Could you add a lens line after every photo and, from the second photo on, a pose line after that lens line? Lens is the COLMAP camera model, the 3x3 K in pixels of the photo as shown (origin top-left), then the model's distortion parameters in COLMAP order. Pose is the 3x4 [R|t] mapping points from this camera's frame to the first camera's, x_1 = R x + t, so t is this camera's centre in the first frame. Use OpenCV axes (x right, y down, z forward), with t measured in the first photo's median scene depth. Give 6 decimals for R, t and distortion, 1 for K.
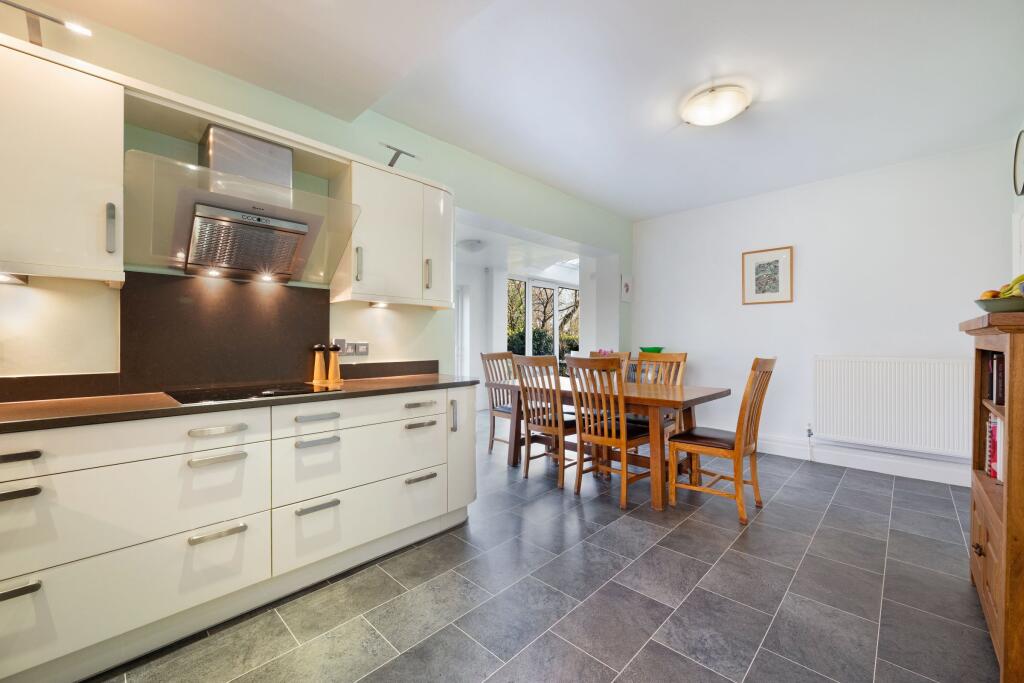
lens RADIAL K [[404.7, 0, 512.1], [0, 404.7, 344.2], [0, 0, 1]] dist [-0.012668, -0.000147]
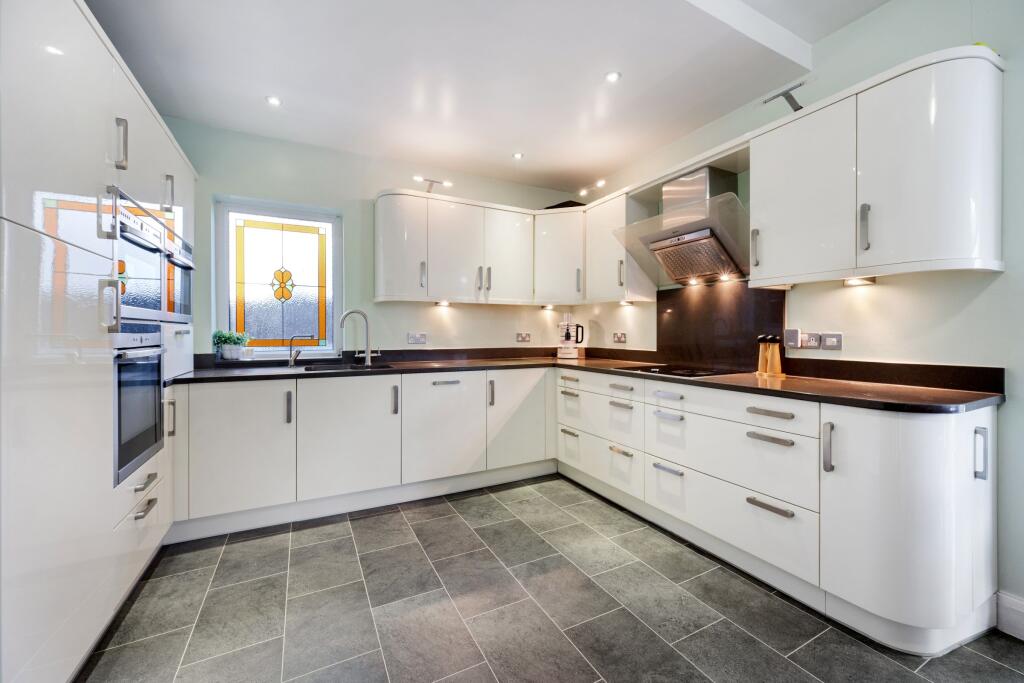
lens RADIAL K [[404.7, 0, 513.4], [0, 404.7, 334.2], [0, 0, 1]] dist [-0.012668, -0.000147]
pose [[-0.324049, 0.006380, -0.946019, 0.775181], [-0.002324, 0.999969, 0.007540, -0.009316], [0.946038, 0.004642, -0.324024, 0.904109]]
